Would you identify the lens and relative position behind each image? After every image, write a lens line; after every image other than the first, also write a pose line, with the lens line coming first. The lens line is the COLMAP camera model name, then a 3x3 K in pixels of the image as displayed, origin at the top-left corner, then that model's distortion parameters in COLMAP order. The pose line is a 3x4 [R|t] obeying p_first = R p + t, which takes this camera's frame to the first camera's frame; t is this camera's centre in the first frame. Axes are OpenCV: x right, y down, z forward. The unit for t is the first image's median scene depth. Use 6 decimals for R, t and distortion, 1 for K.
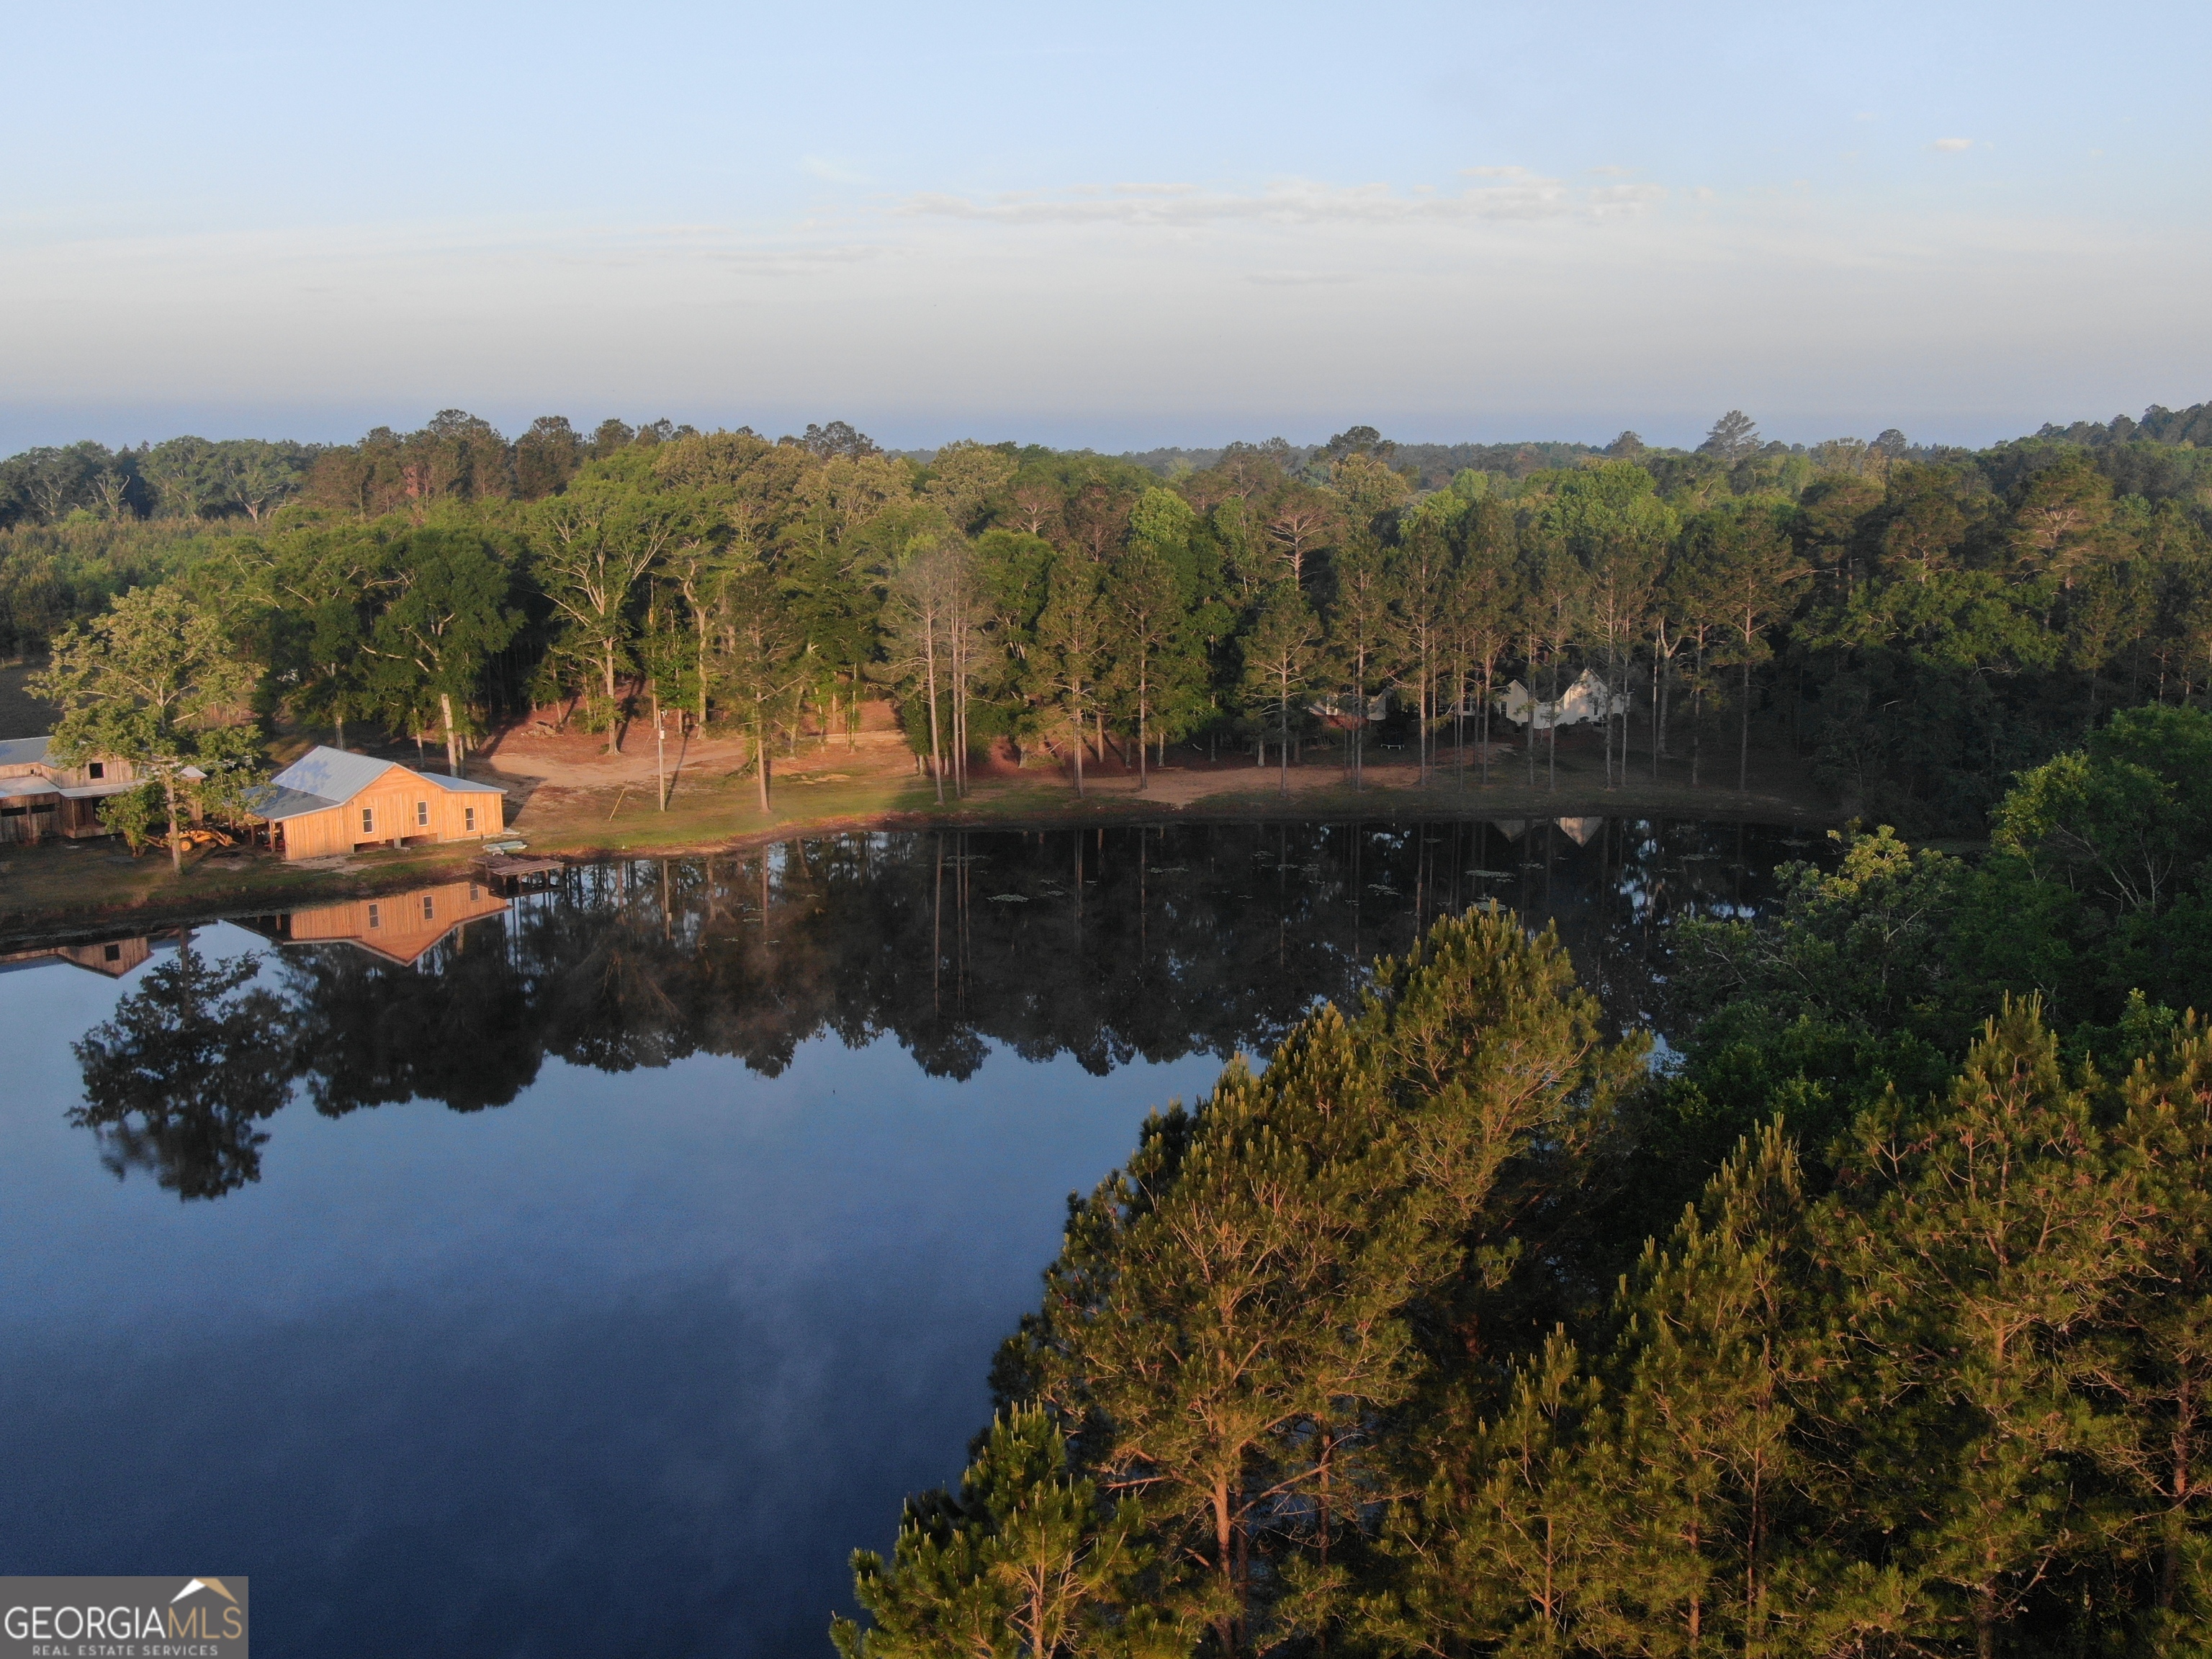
lens RADIAL K [[2105.5, 0, 1106.8], [0, 2105.5, 832.6], [0, 0, 1]] dist [0.000212, 0.000000]
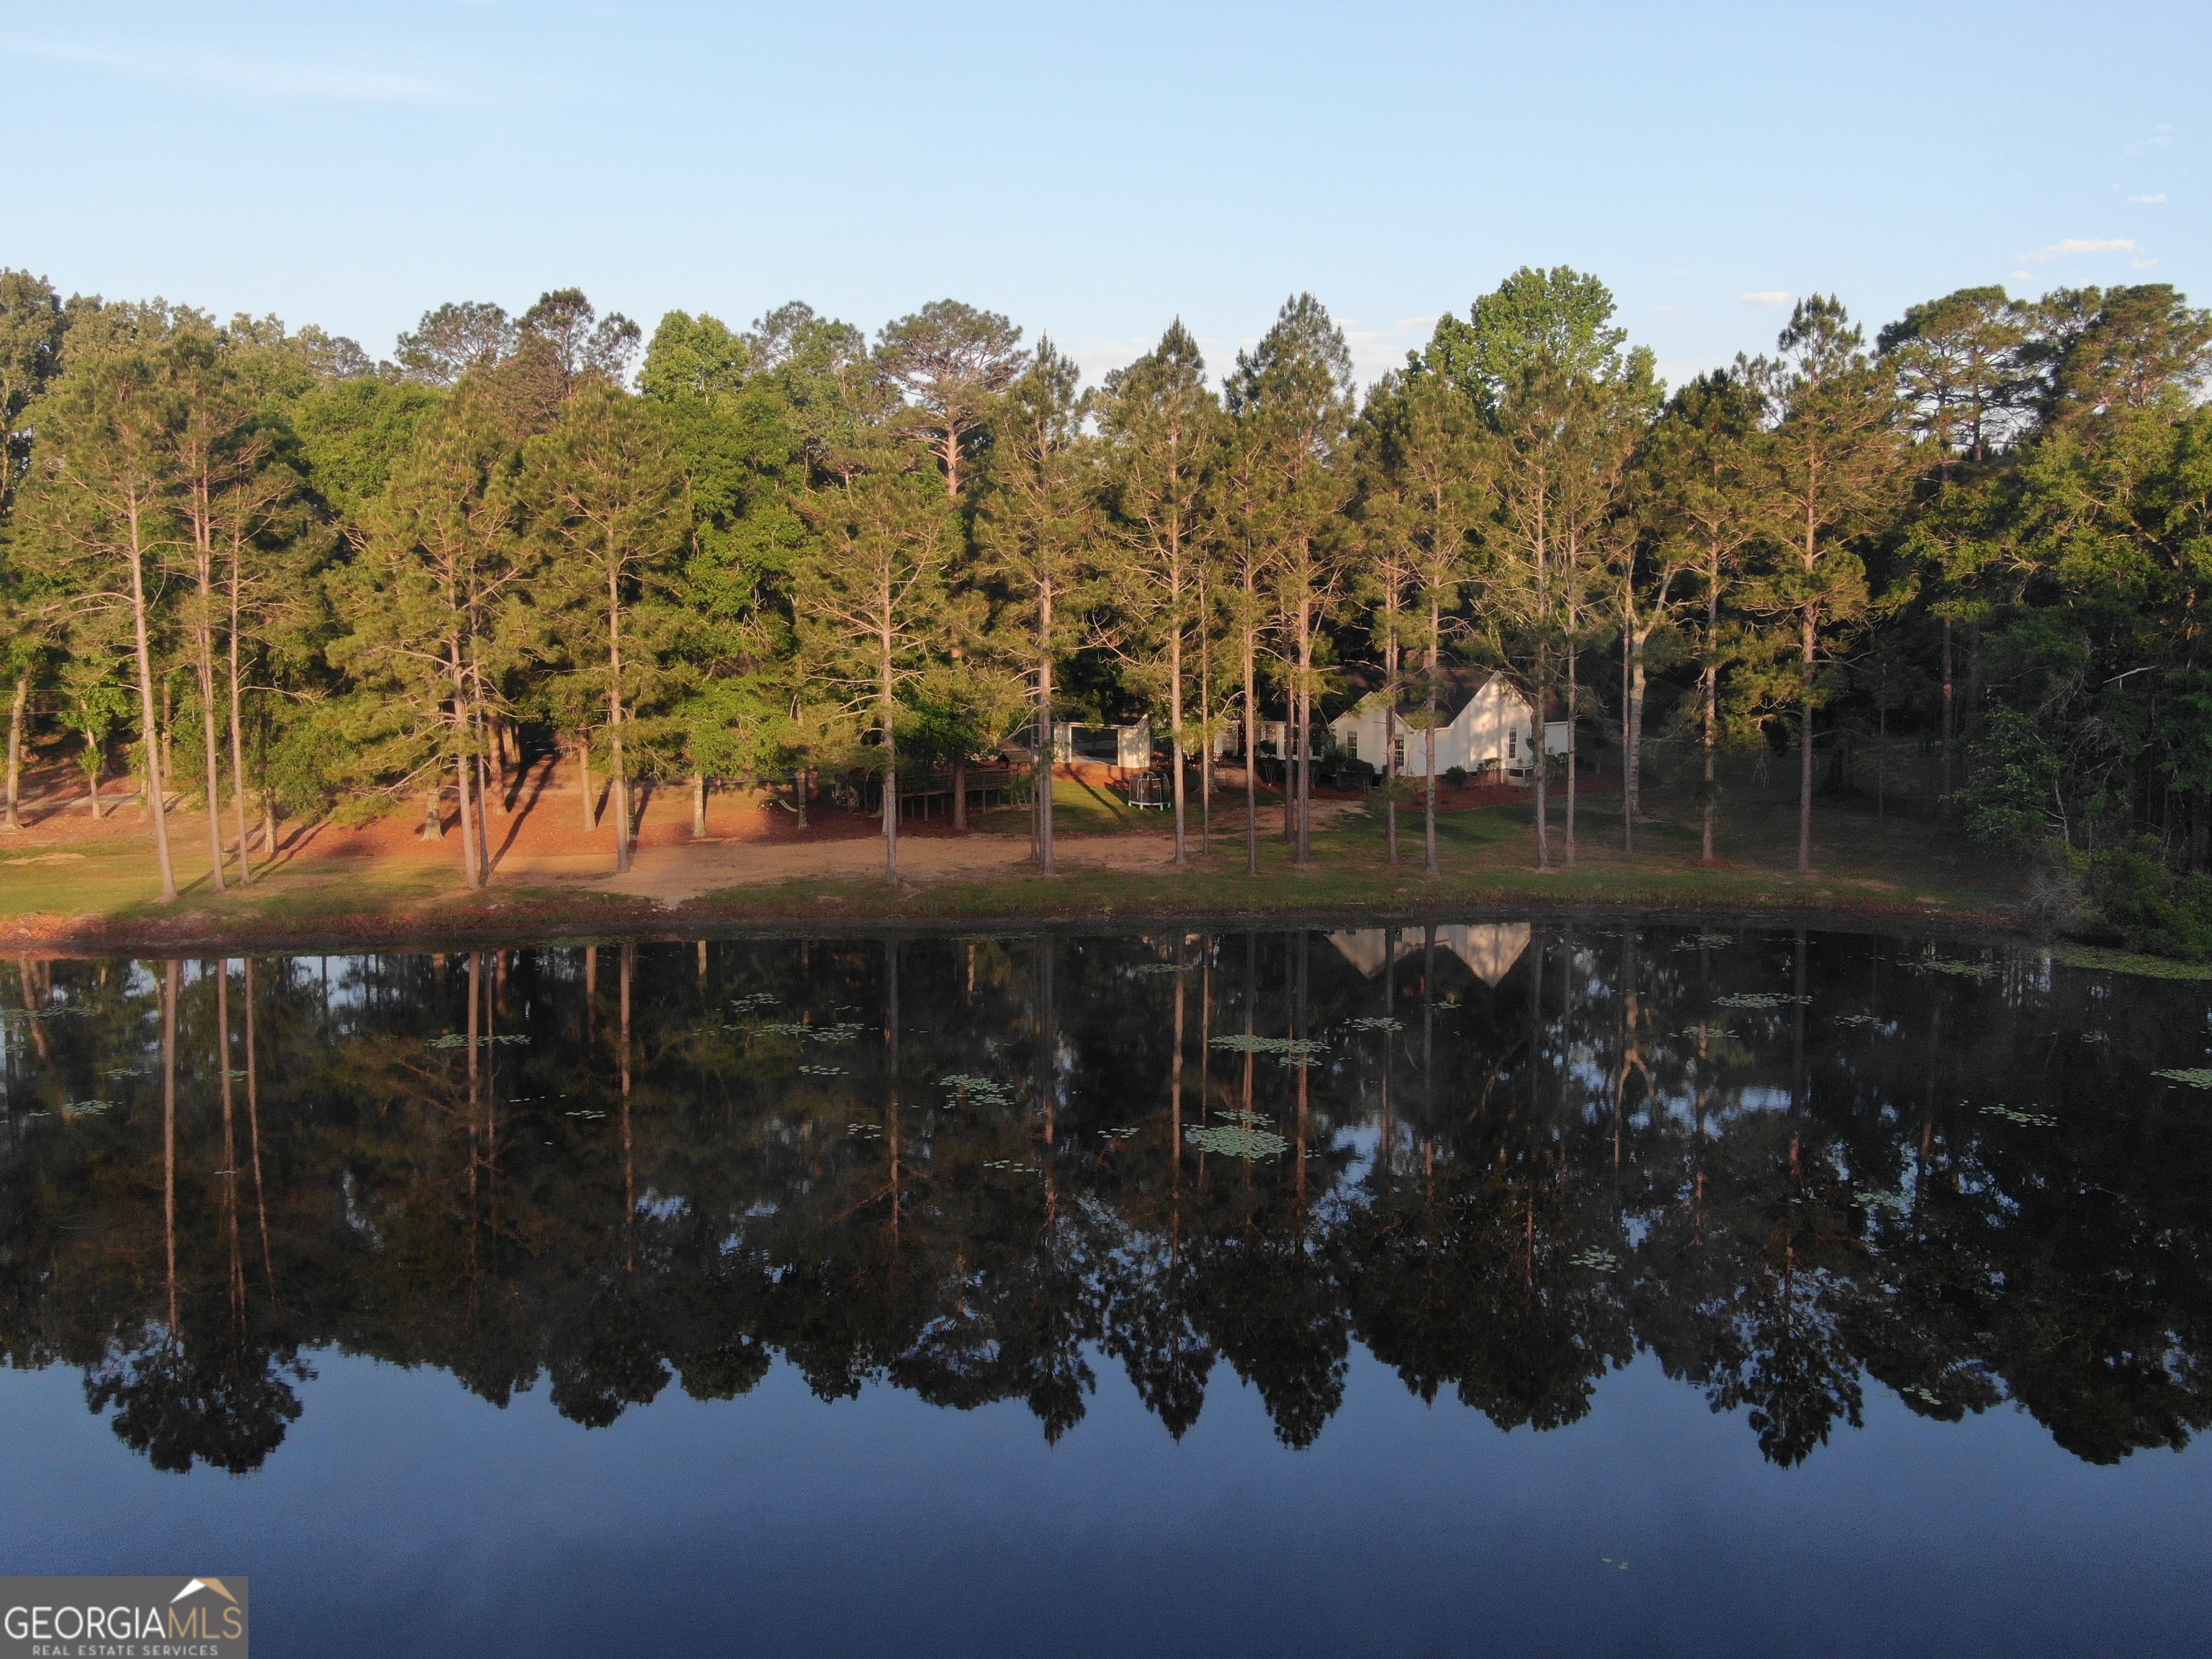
lens RADIAL K [[2105.5, 0, 1106.4], [0, 2105.5, 824.4], [0, 0, 1]] dist [0.000212, 0.000000]
pose [[0.999243, -0.002448, 0.038821, 0.112664], [0.005502, 0.996877, -0.078783, 0.007710], [-0.038507, 0.078937, 0.996136, 0.494611]]
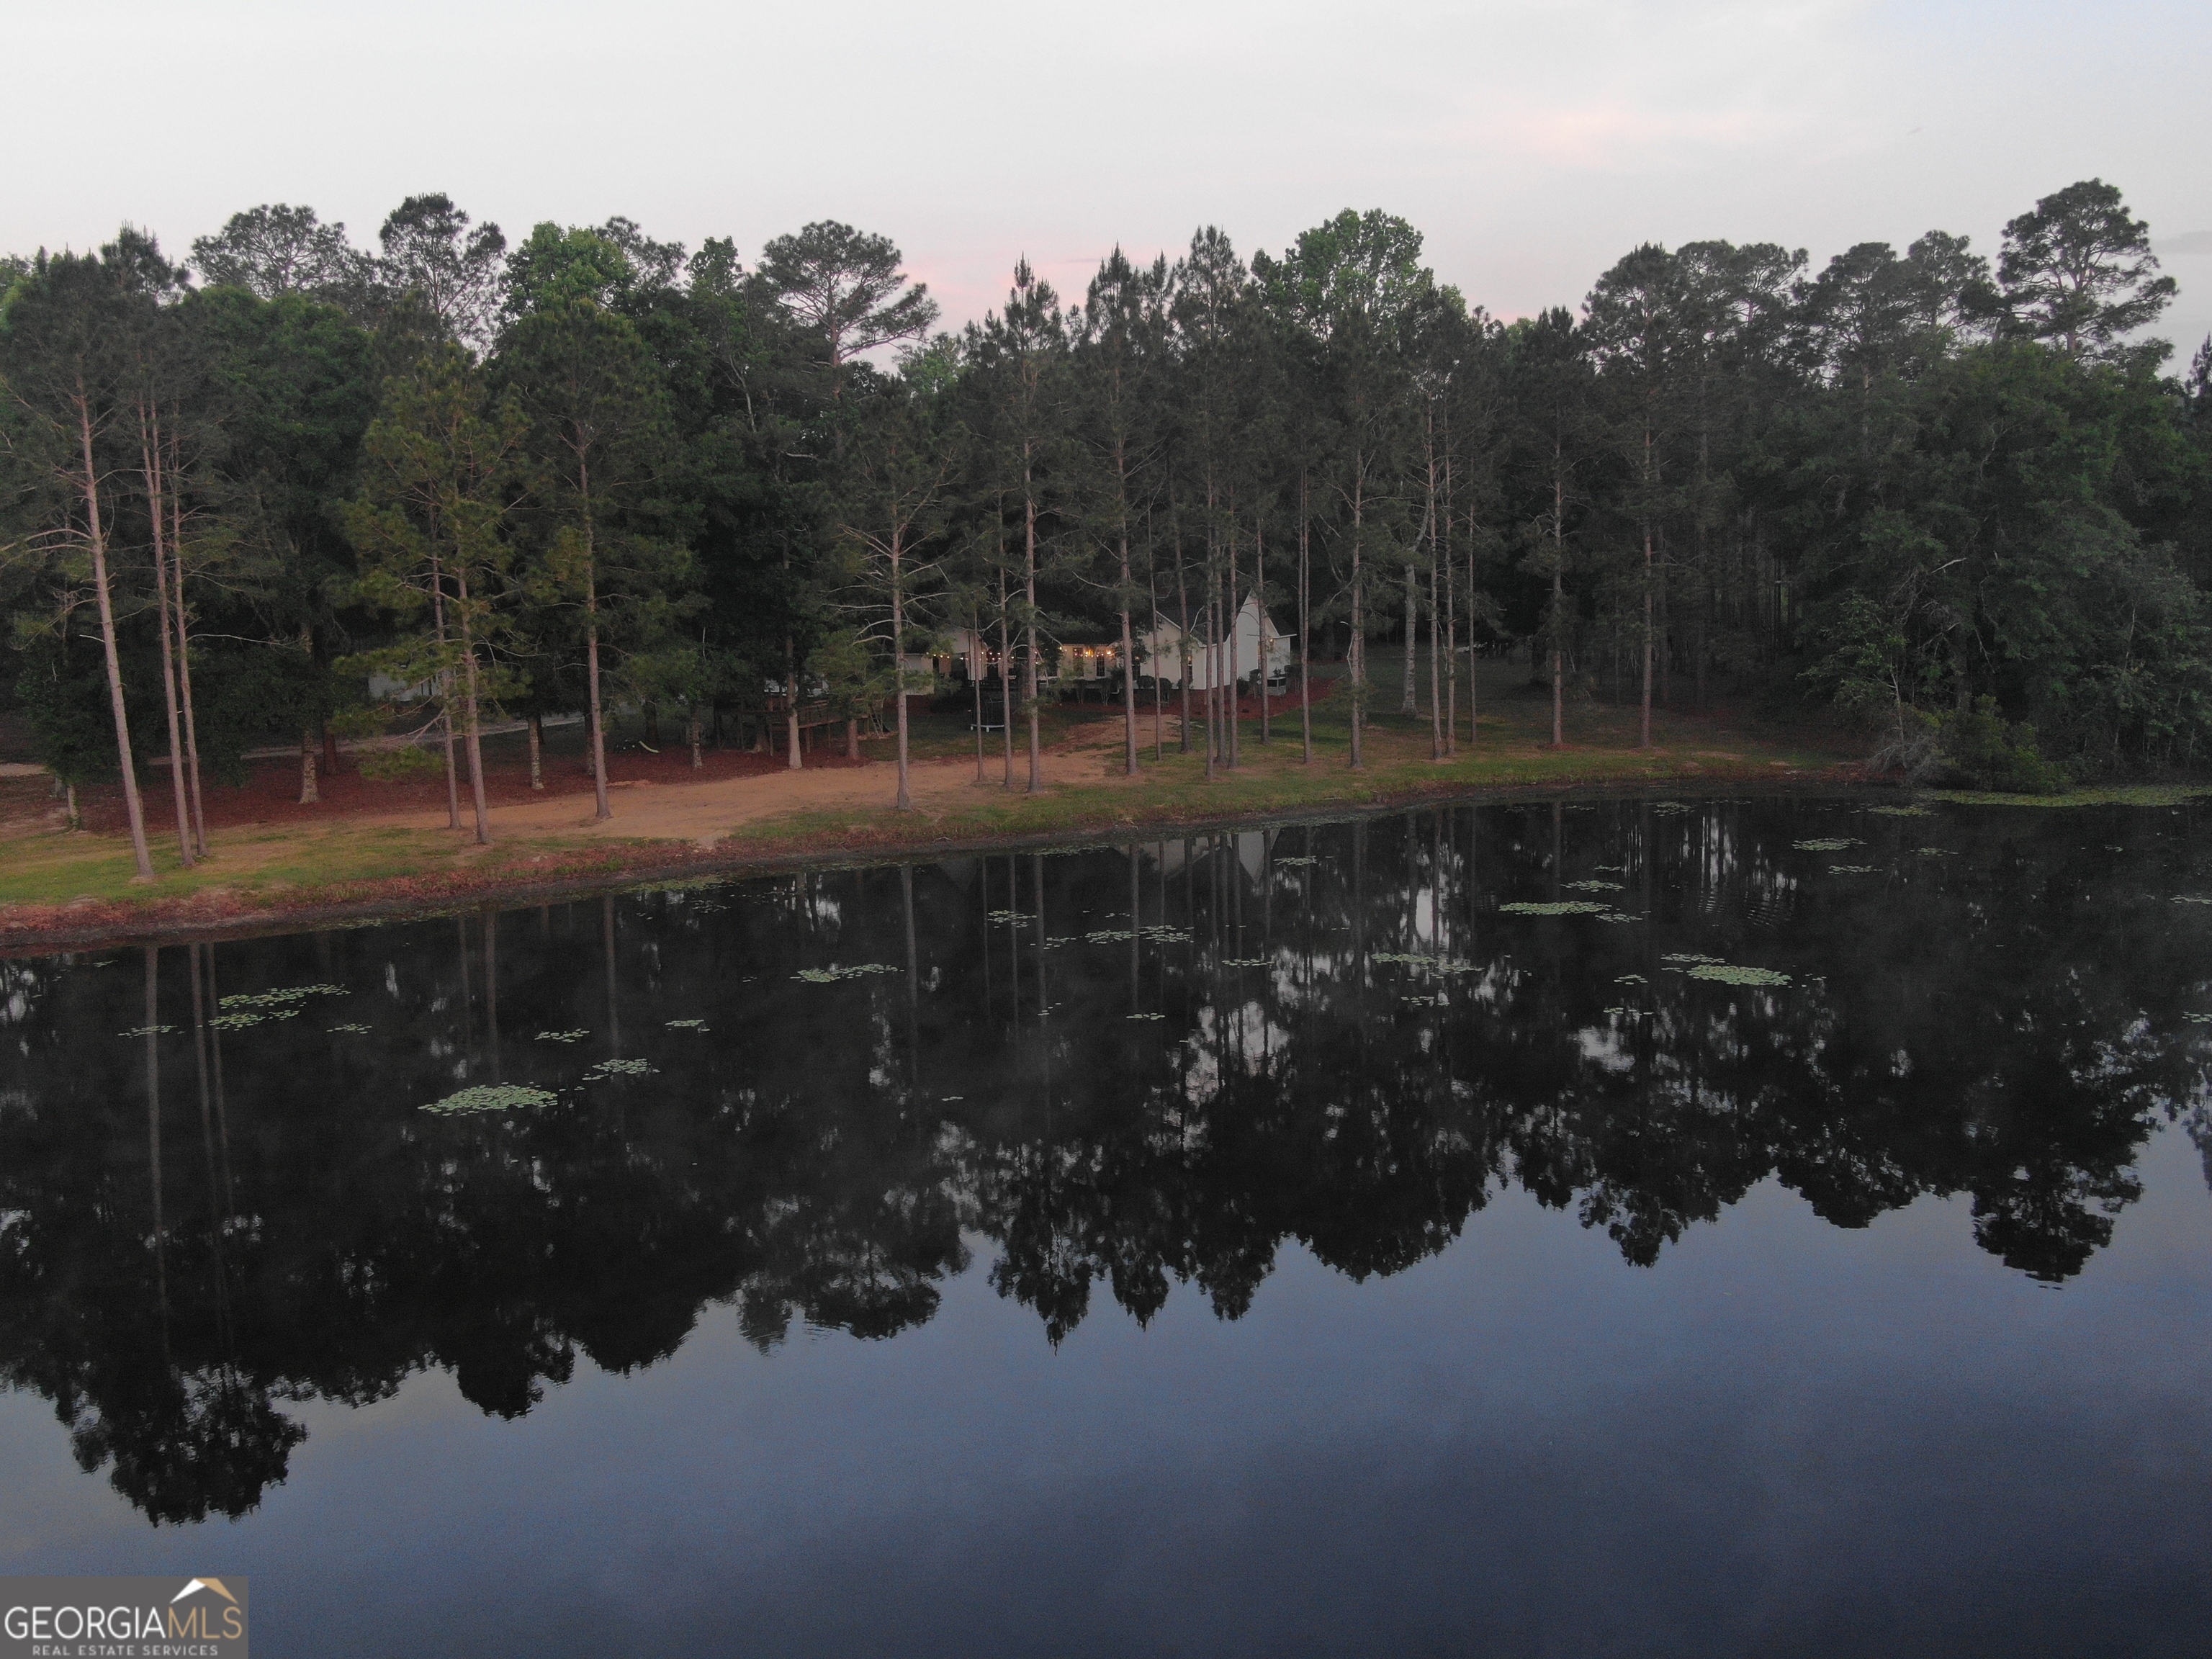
lens RADIAL K [[2105.5, 0, 1105.3], [0, 2105.5, 837.2], [0, 0, 1]] dist [0.000212, 0.000000]
pose [[0.915405, -0.073194, 0.395823, -0.067127], [0.092168, 0.995318, -0.029103, 0.007508], [-0.391840, 0.063123, 0.917865, 0.519056]]
